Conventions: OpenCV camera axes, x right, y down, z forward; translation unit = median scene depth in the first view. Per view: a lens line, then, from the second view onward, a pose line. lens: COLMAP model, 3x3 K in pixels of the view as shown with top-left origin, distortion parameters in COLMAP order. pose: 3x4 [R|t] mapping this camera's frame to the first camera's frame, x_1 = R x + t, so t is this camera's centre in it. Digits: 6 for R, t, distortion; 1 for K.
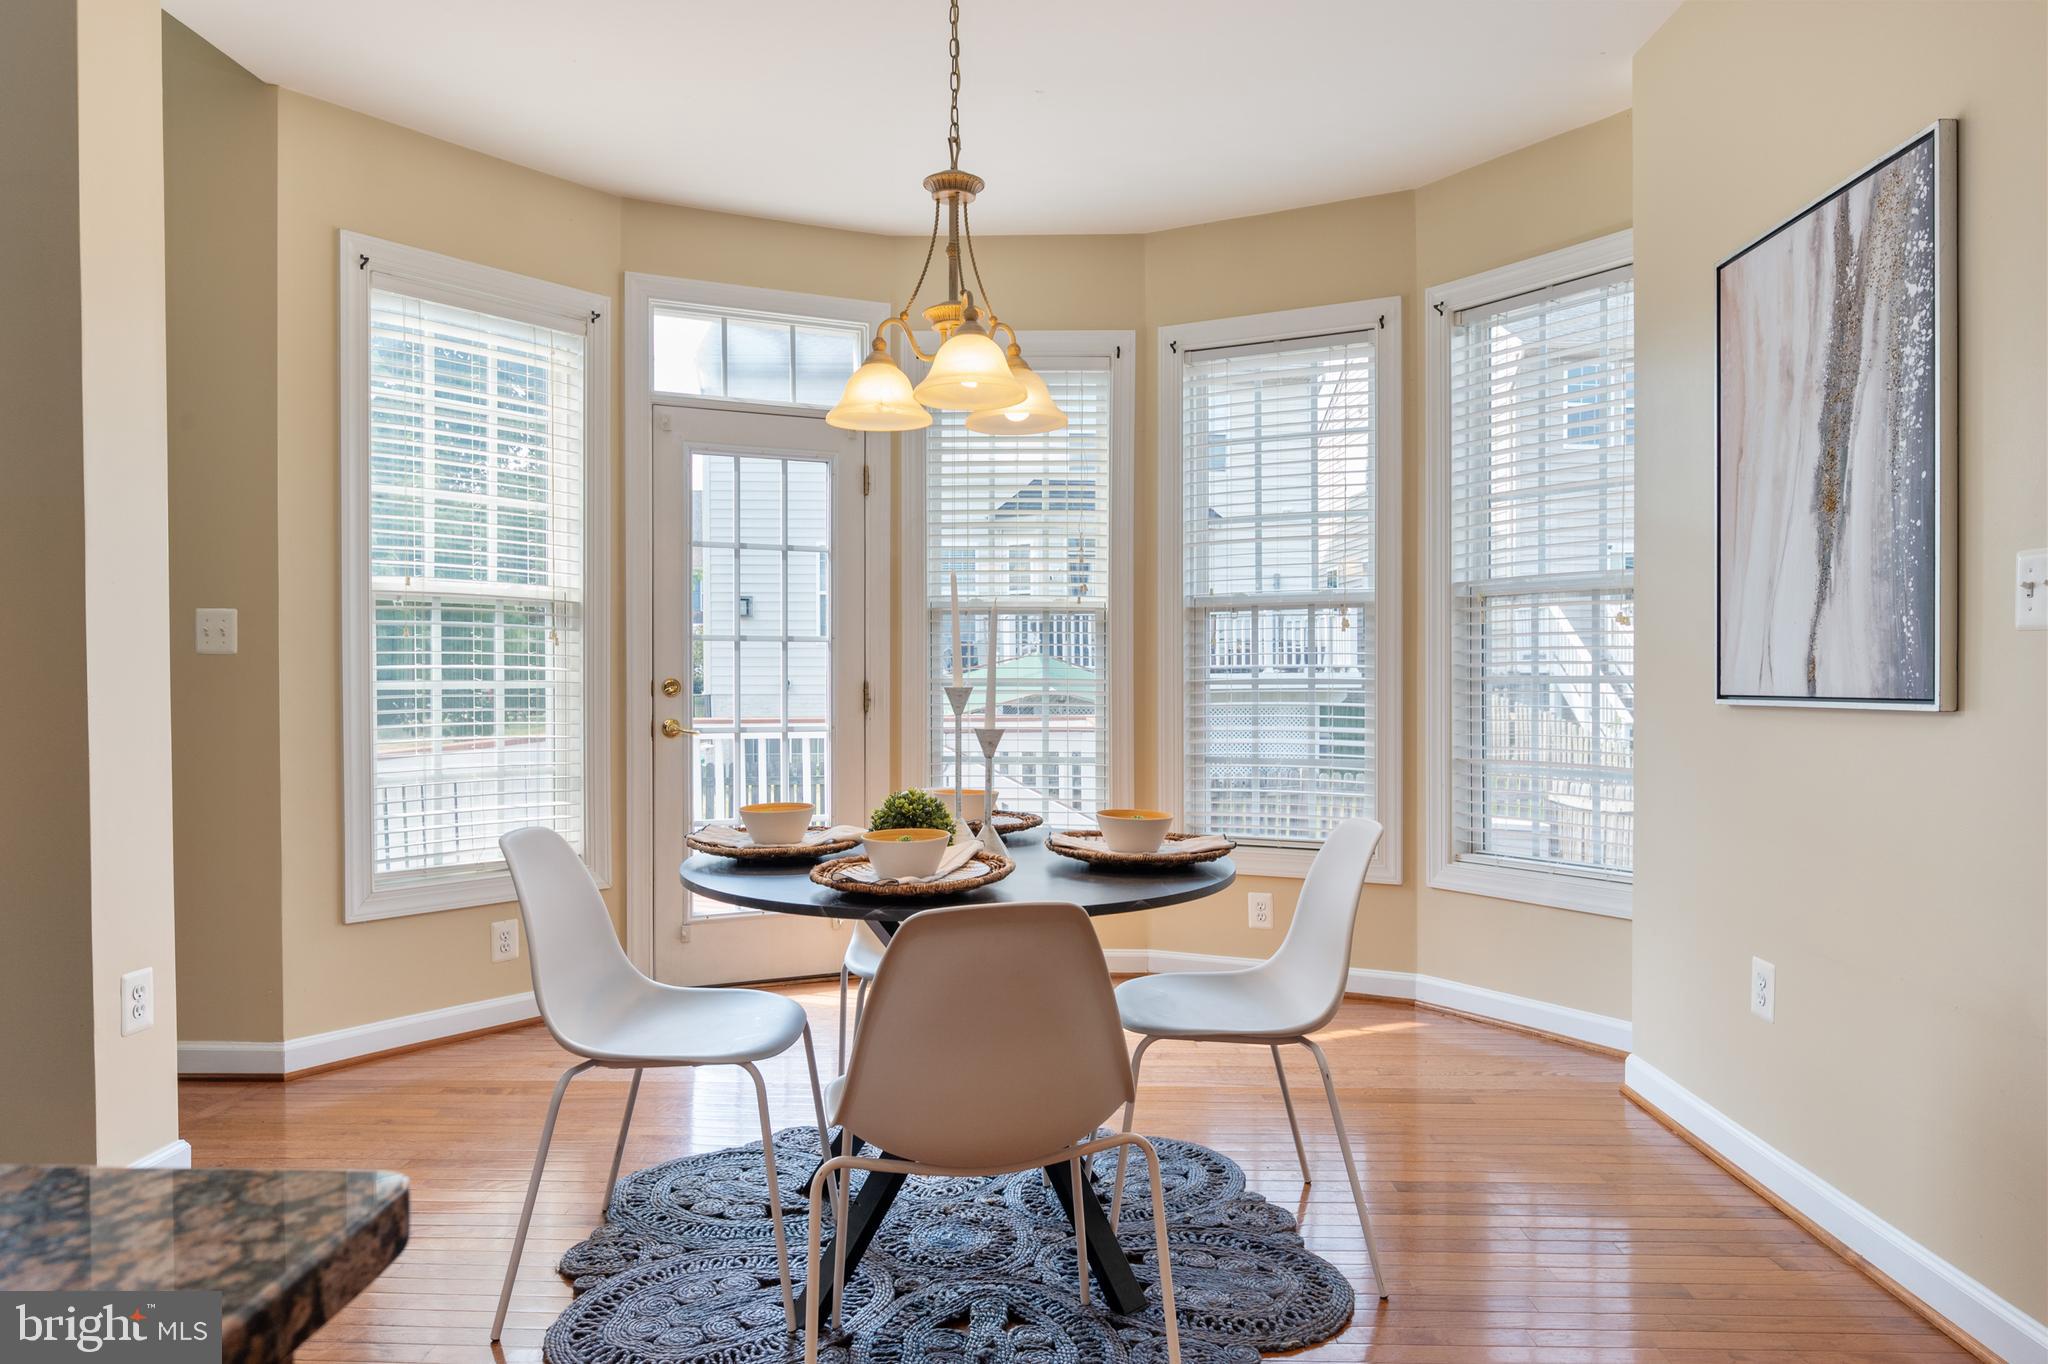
lens RADIAL K [[1279.3, 0, 1010.8], [0, 1279.3, 686.3], [0, 0, 1]] dist [-0.001334, 0.001121]
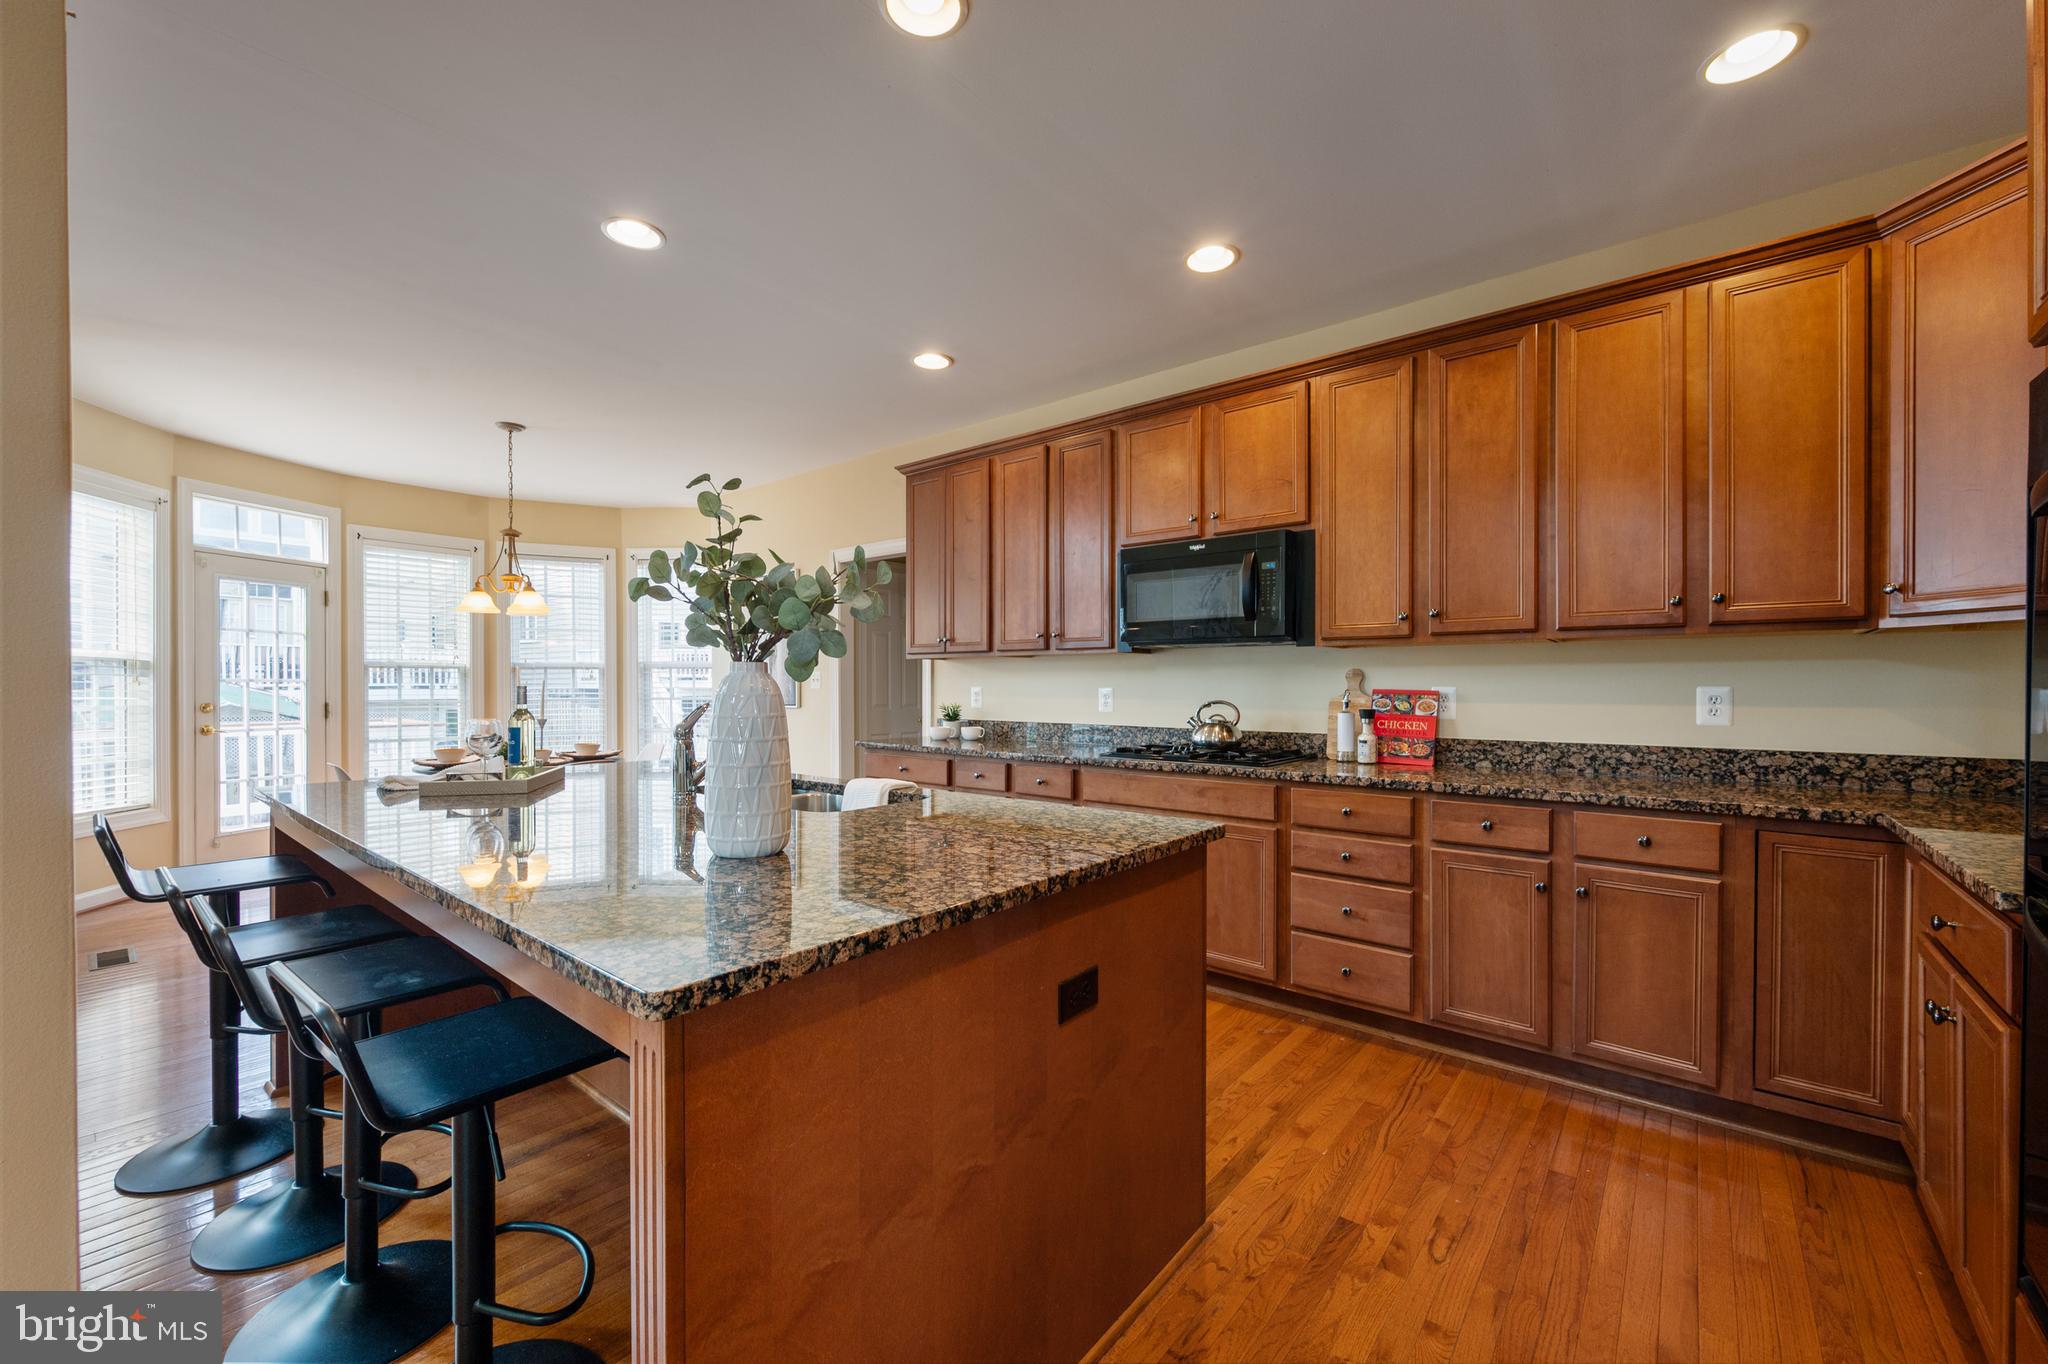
lens RADIAL K [[828.6, 0, 1031.2], [0, 828.6, 689.4], [0, 0, 1]] dist [0.006957, 0.000144]
pose [[0.615241, -0.001878, 0.788337, -0.486085], [0.007013, 0.999971, -0.003091, -0.013218], [-0.788308, 0.007431, 0.615236, -0.660343]]
